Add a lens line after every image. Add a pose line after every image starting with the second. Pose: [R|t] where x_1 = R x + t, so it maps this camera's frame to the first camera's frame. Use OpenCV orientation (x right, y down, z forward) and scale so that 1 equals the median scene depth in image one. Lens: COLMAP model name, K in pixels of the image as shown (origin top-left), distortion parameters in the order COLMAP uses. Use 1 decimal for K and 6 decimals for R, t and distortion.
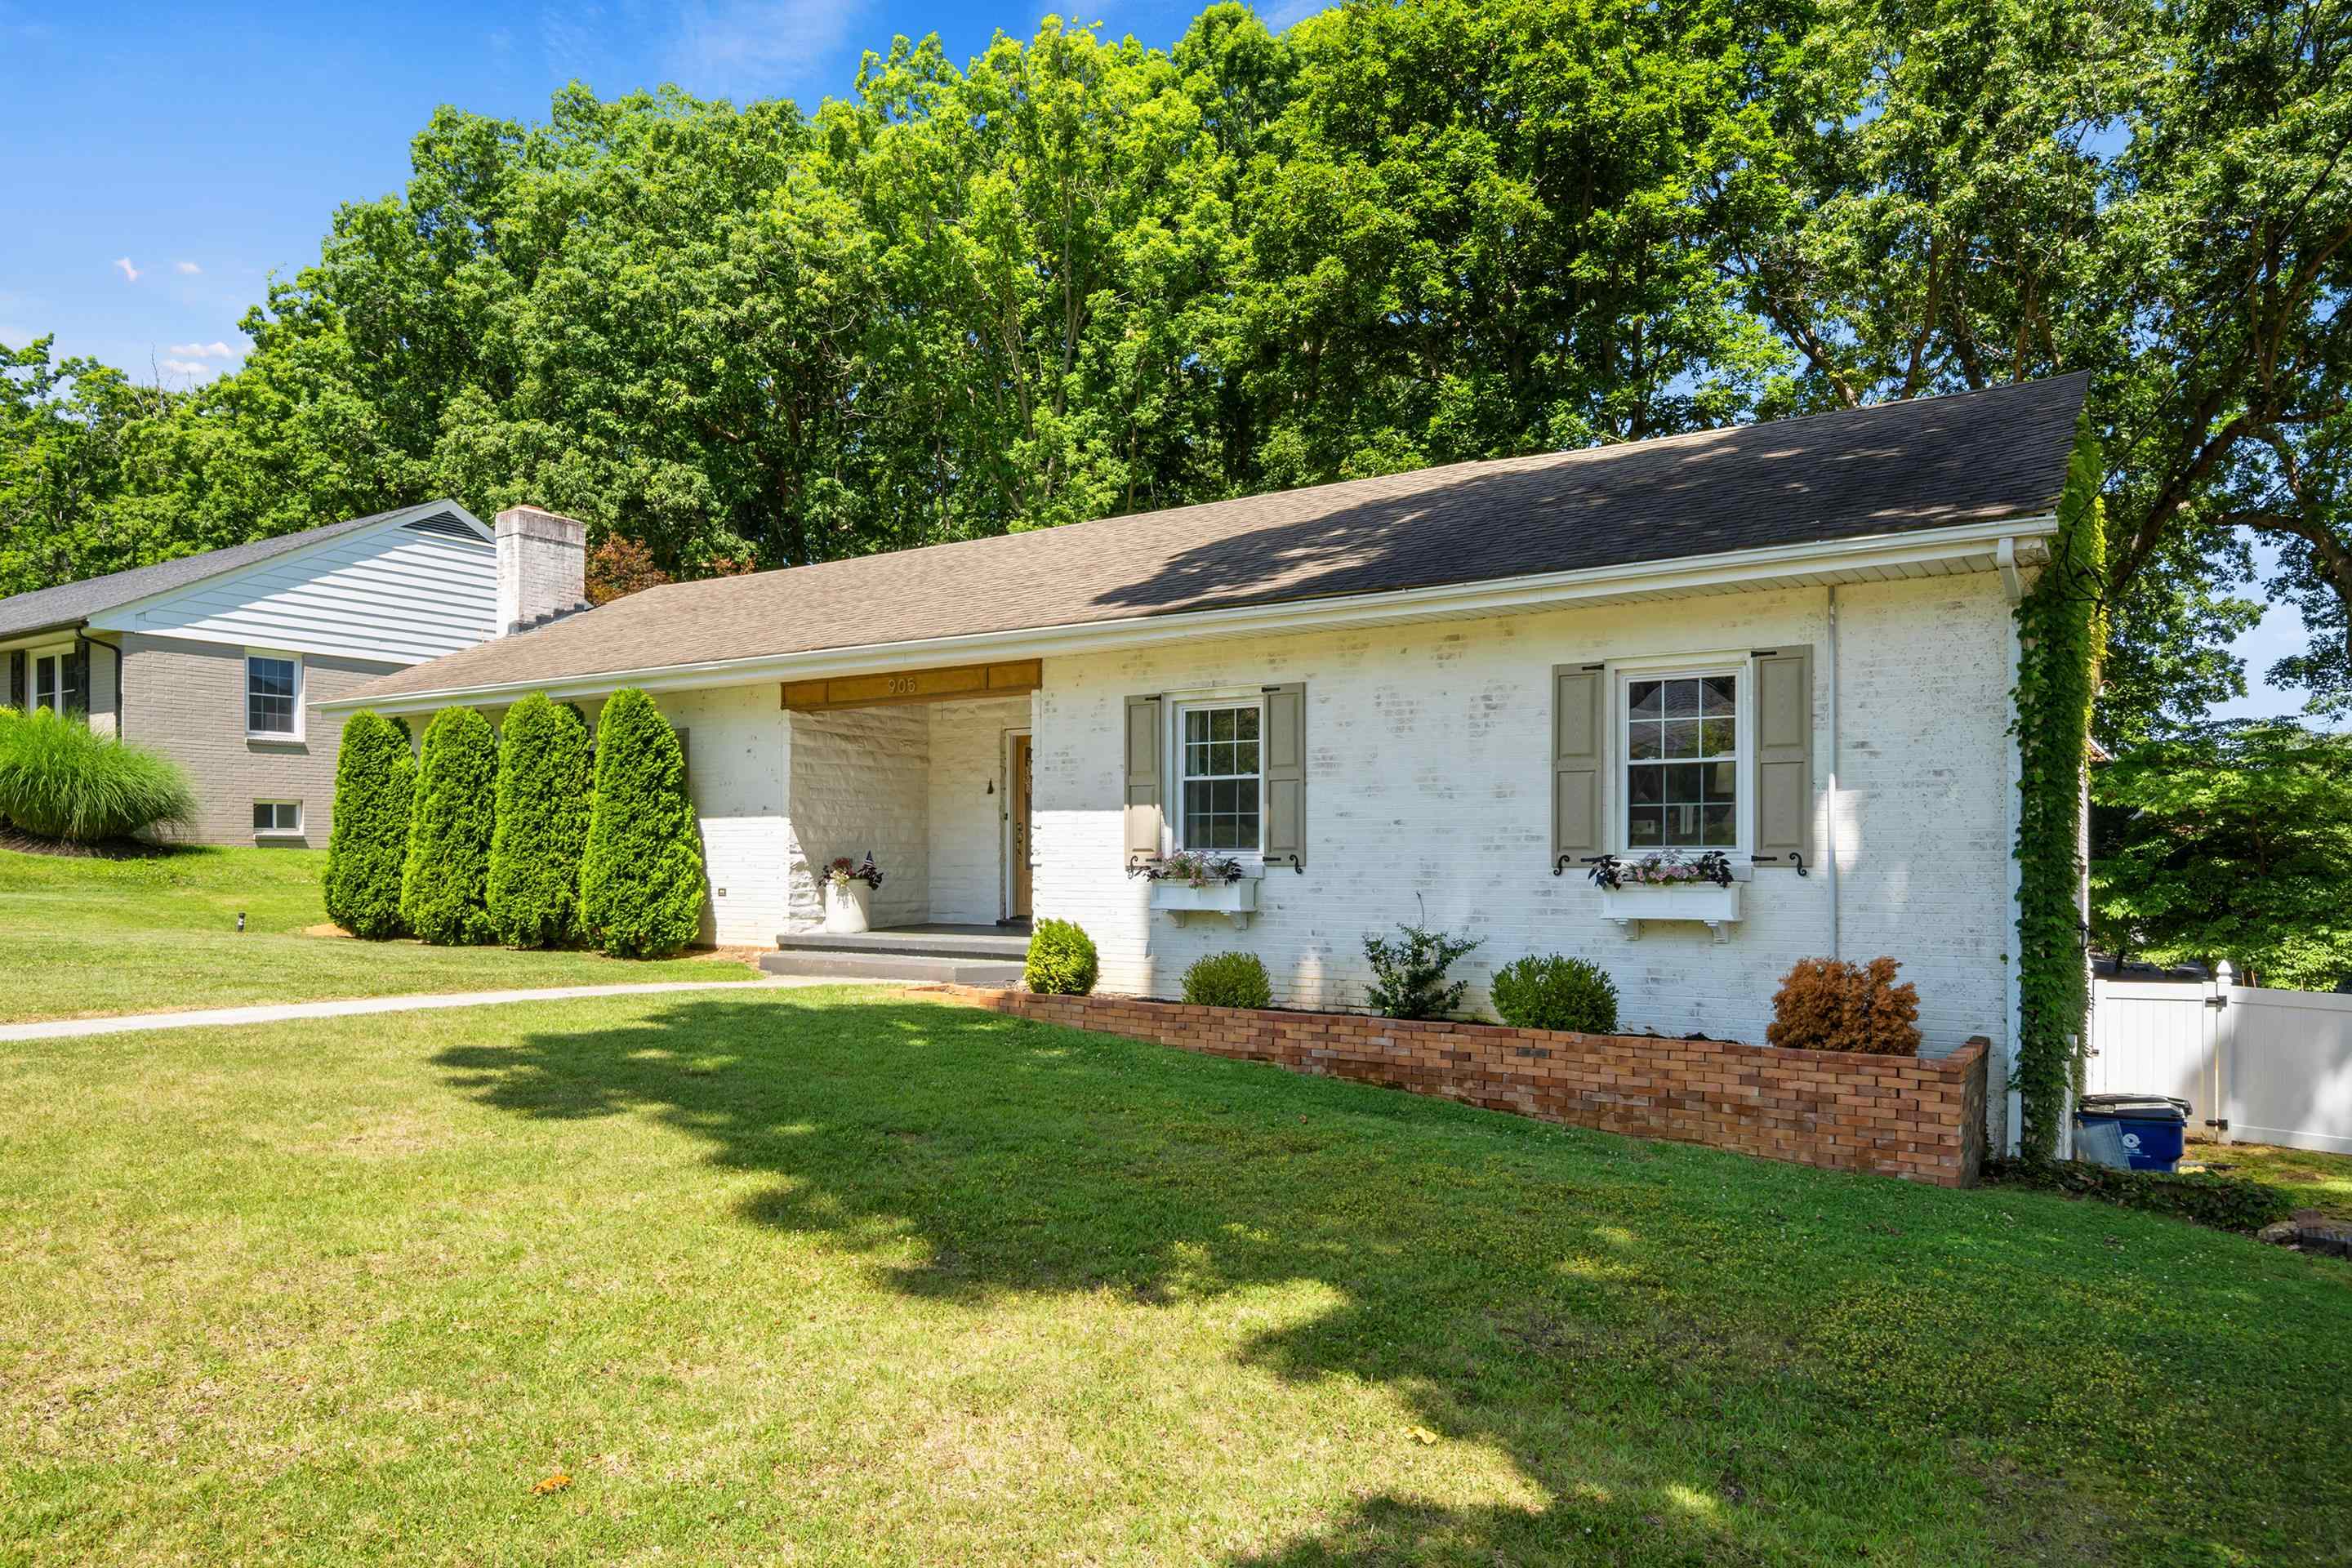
lens RADIAL K [[1539.1, 0, 1146.1], [0, 1539.1, 857.0], [0, 0, 1]] dist [-0.005036, -0.000867]
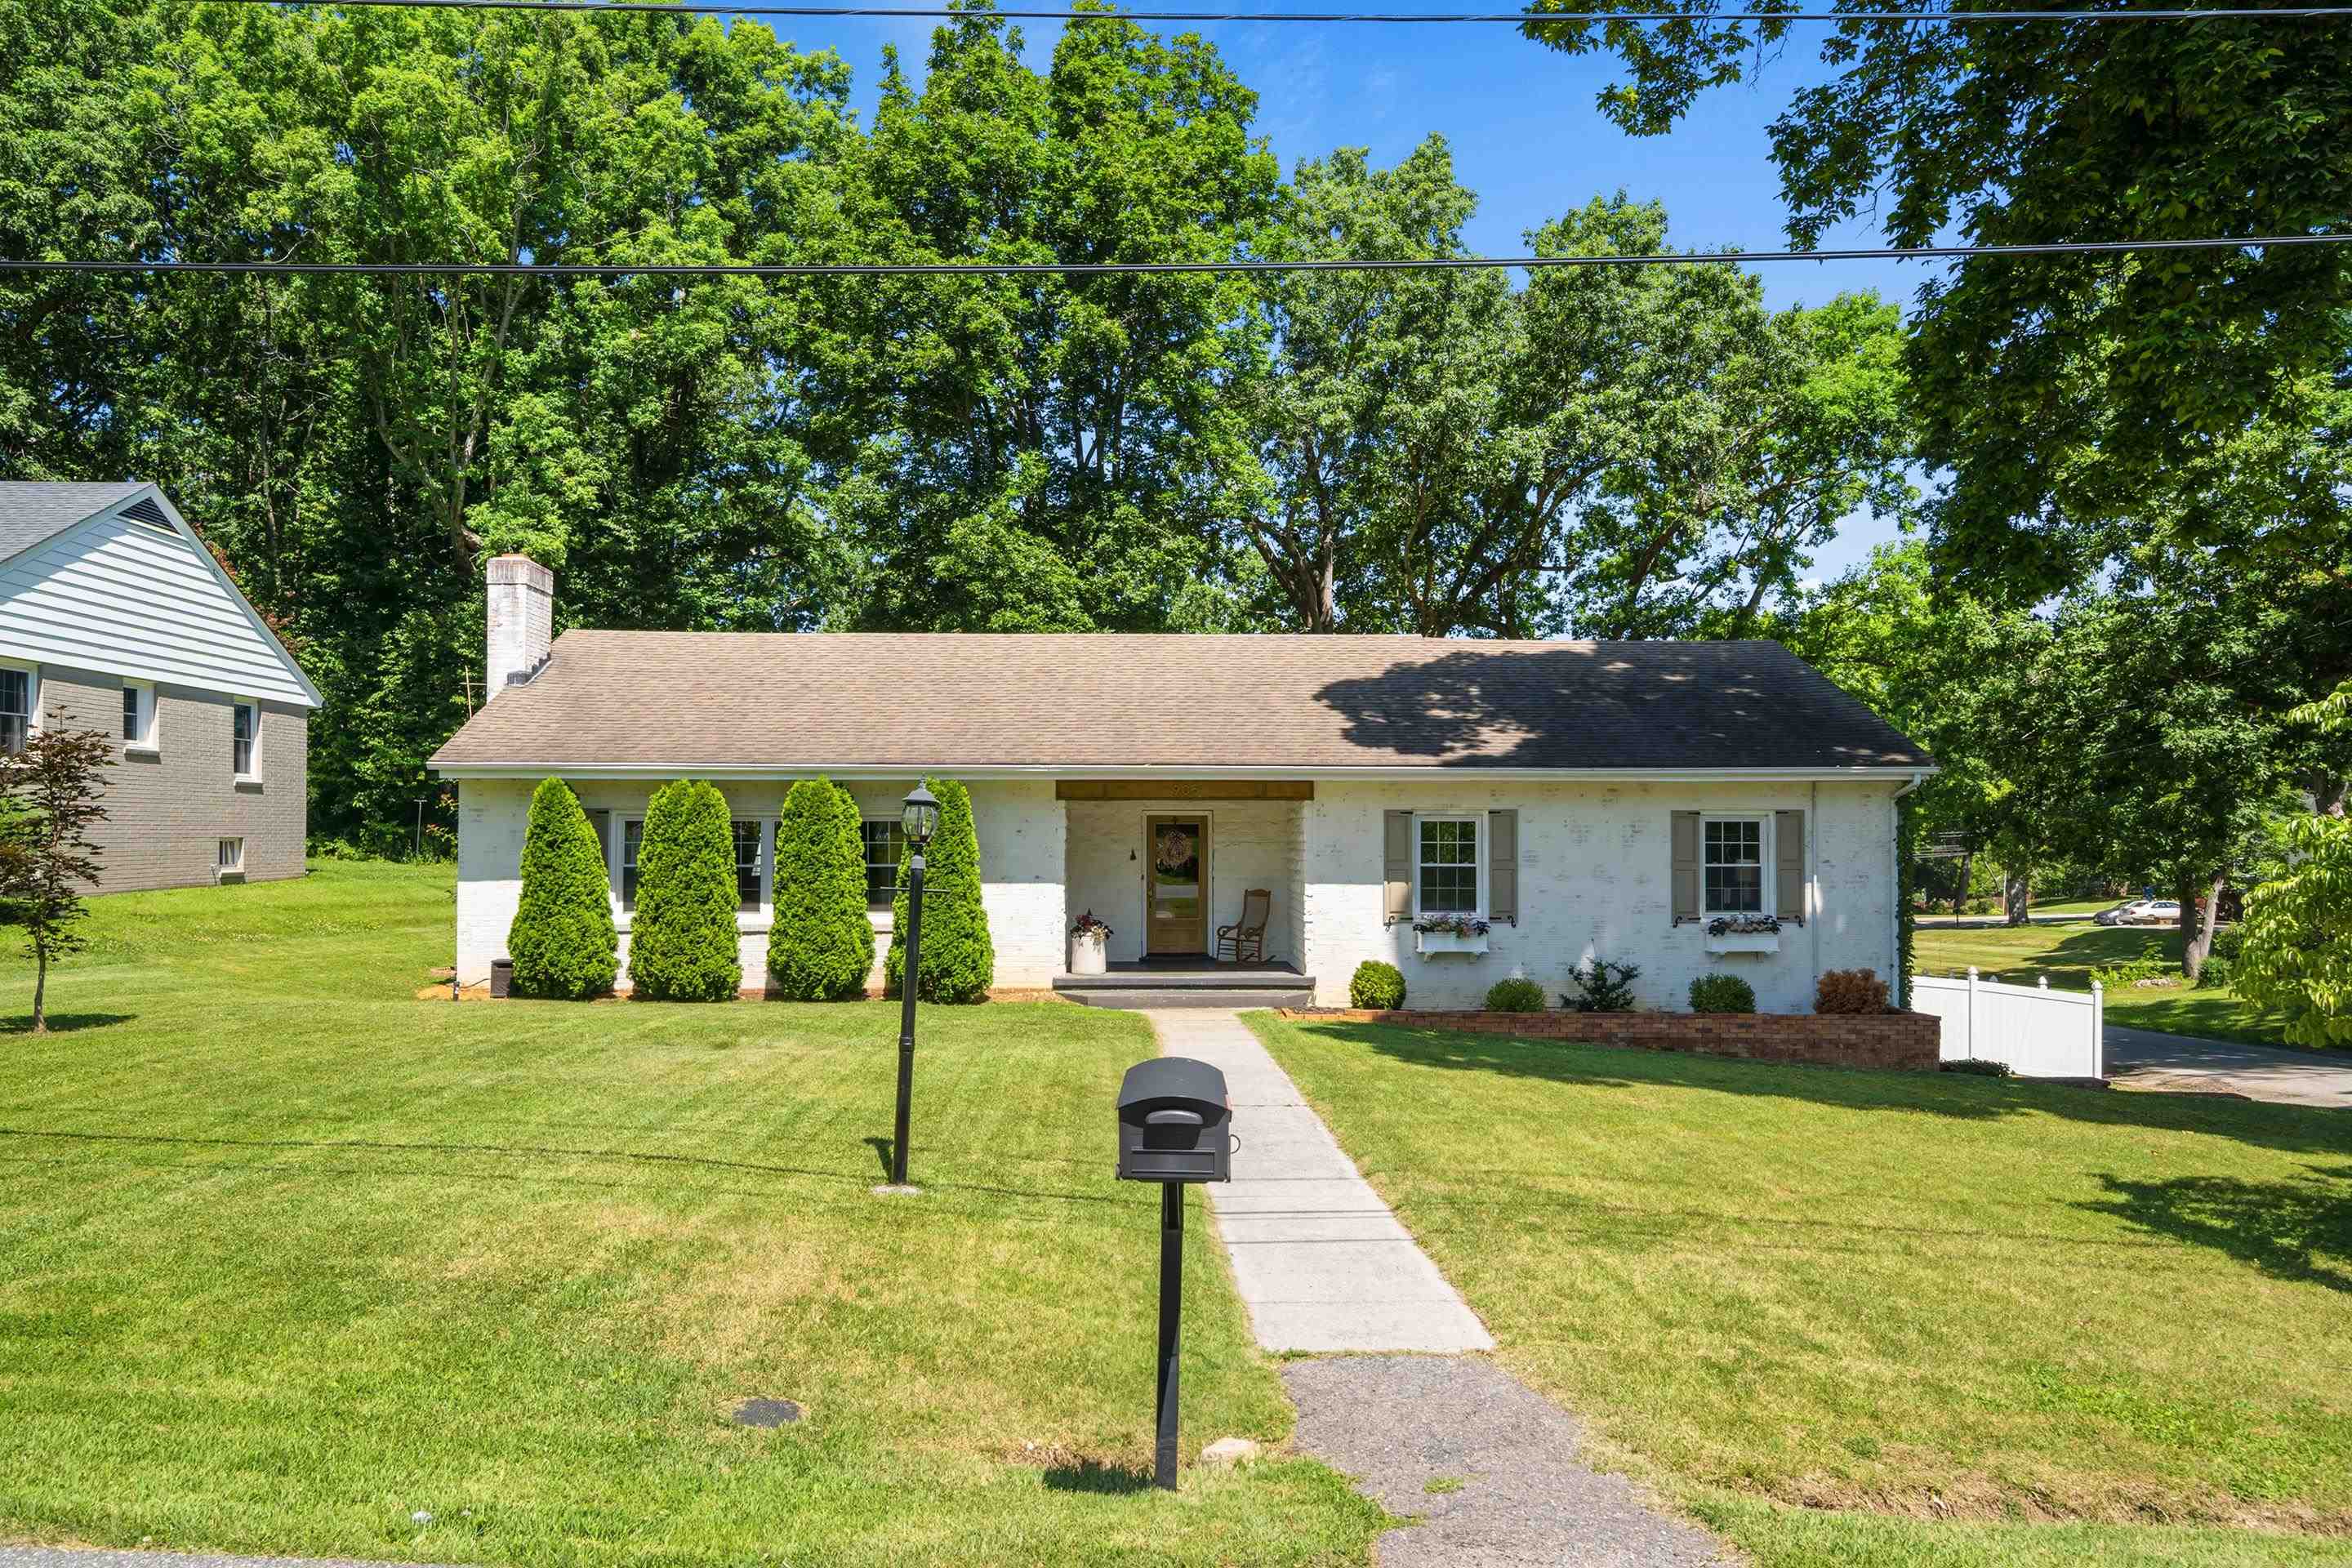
lens RADIAL K [[1680.8, 0, 1176.0], [0, 1680.8, 784.0], [0, 0, 1]] dist [0.021349, -0.001337]
pose [[0.808691, 0.017502, 0.587973, -0.587903], [-0.003025, 0.999668, -0.025597, -0.044805], [-0.588226, 0.018922, 0.808475, -0.109861]]
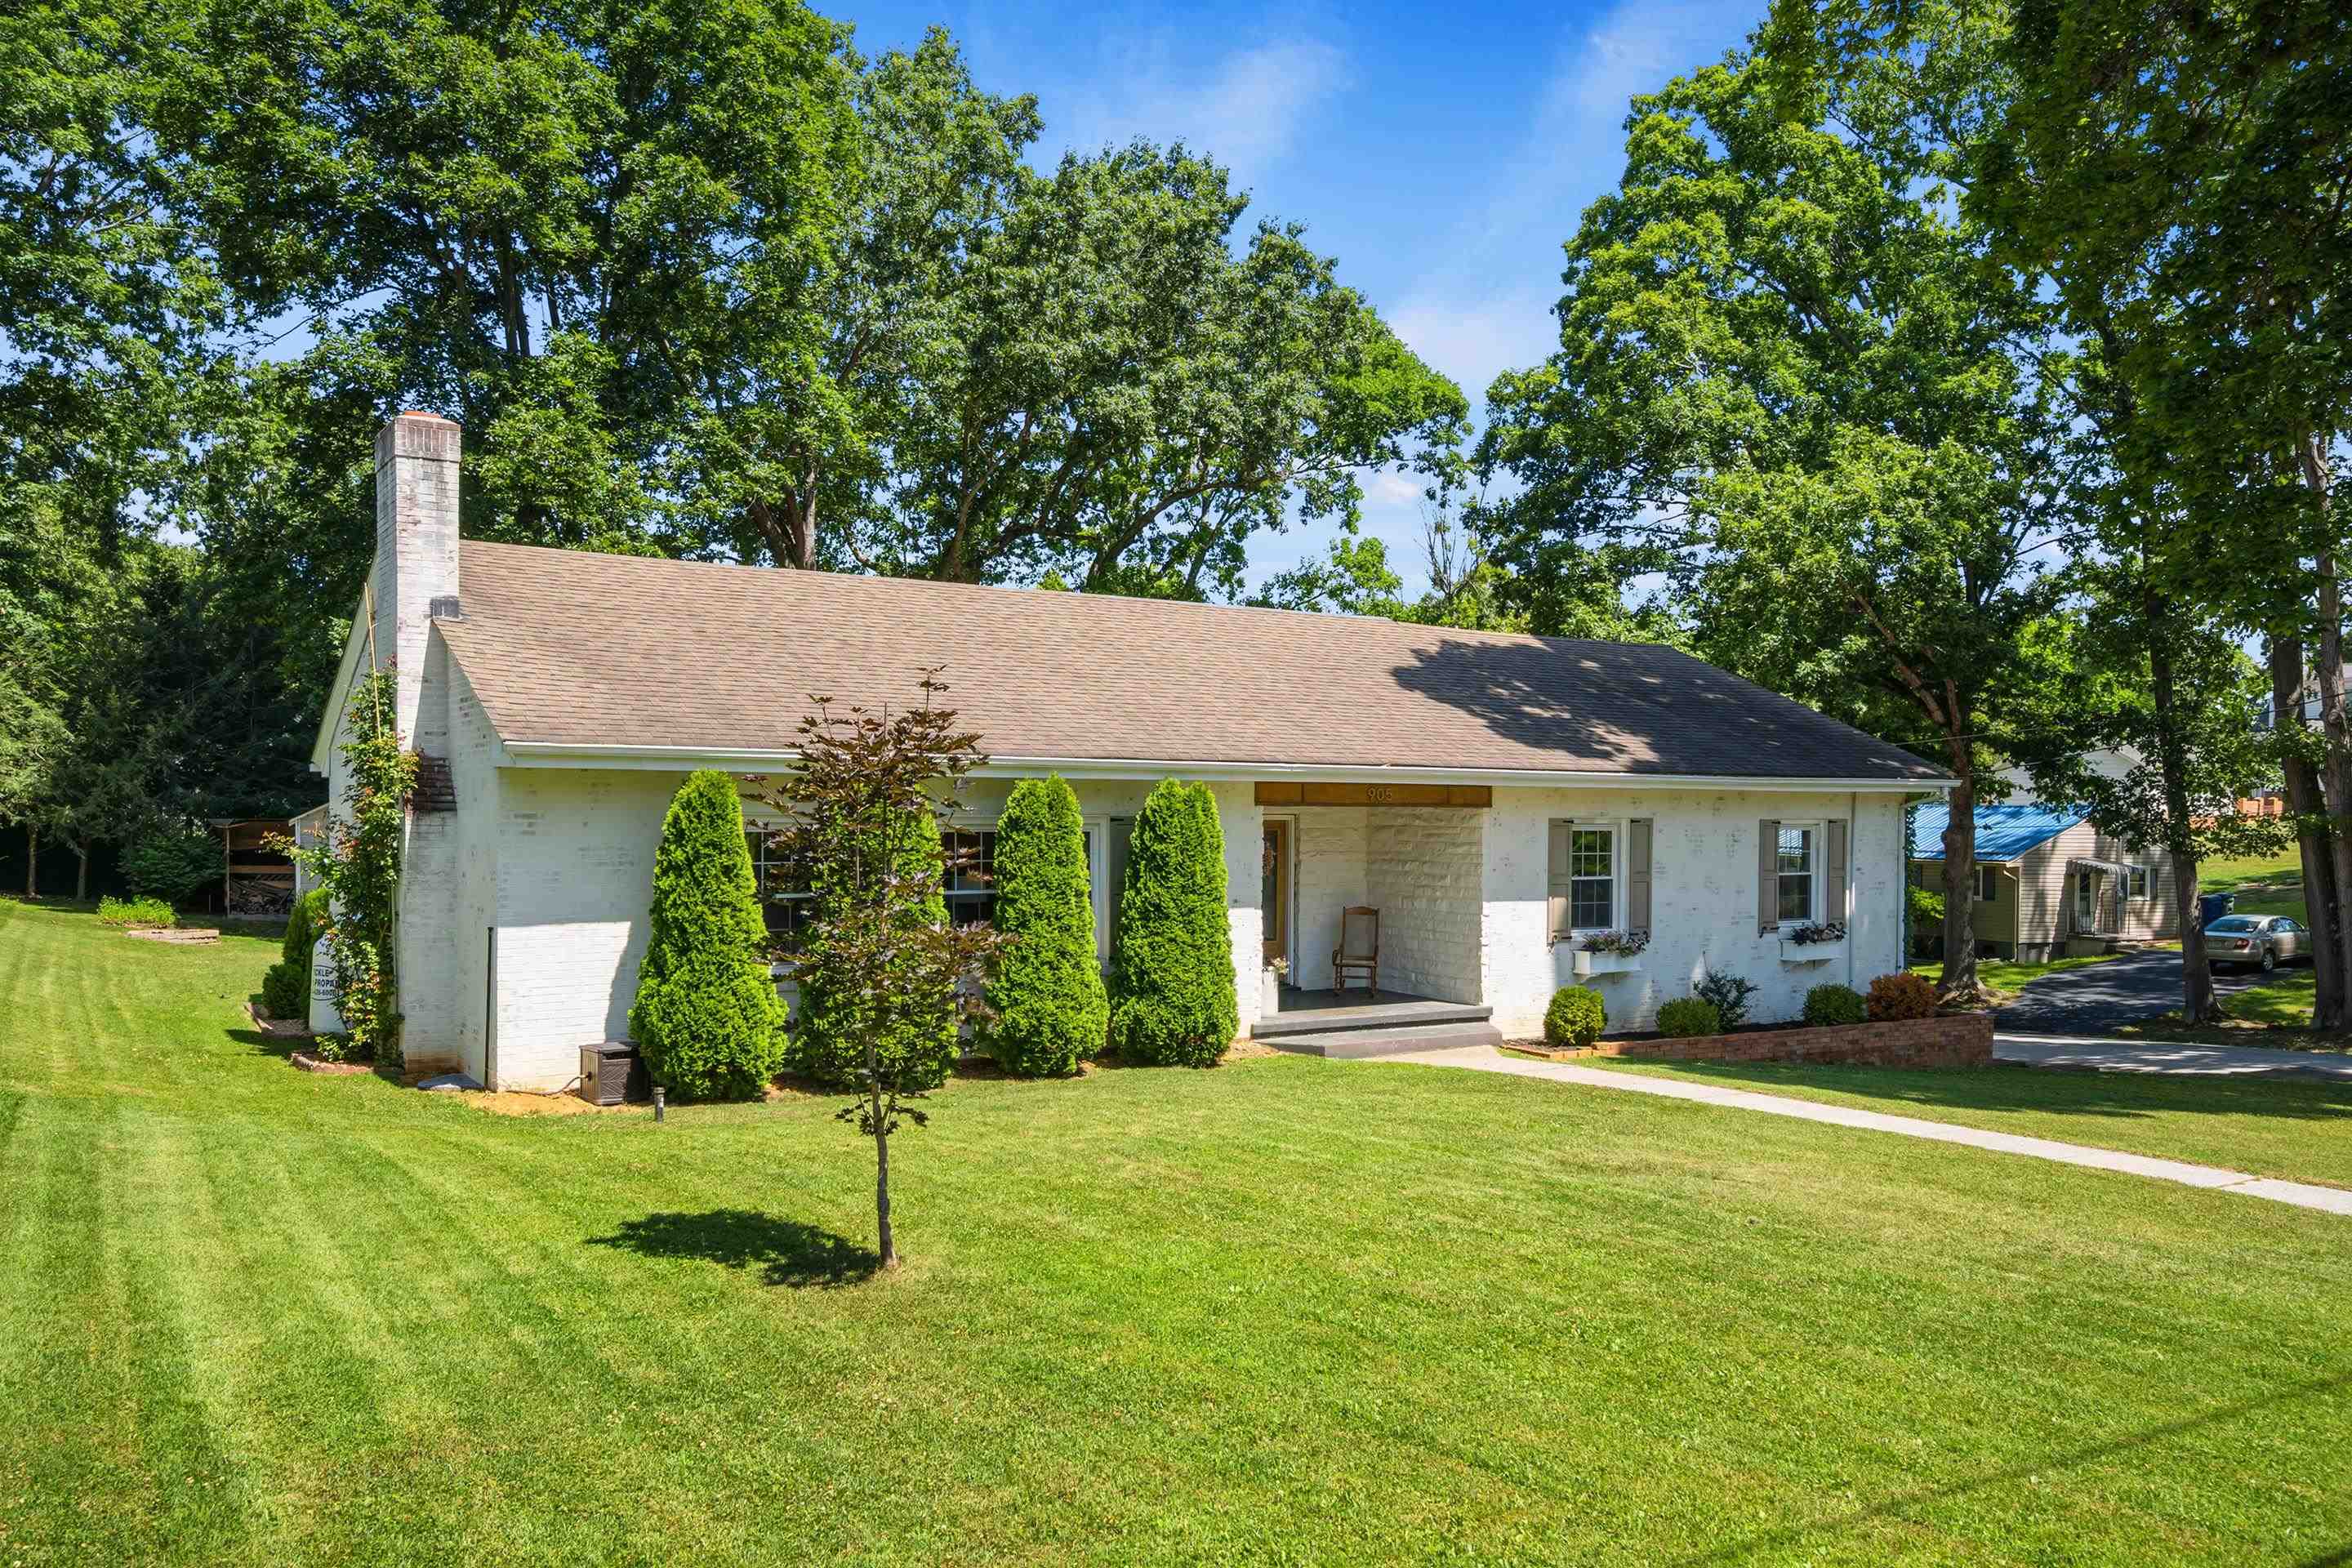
lens RADIAL K [[1776.5, 0, 1176.0], [0, 1776.5, 784.0], [0, 0, 1]] dist [0.036802, -0.000300]
pose [[0.392569, 0.013719, 0.919620, -0.818051], [-0.012293, 0.999878, -0.009669, -0.059465], [-0.919640, -0.007509, 0.392690, 0.349591]]
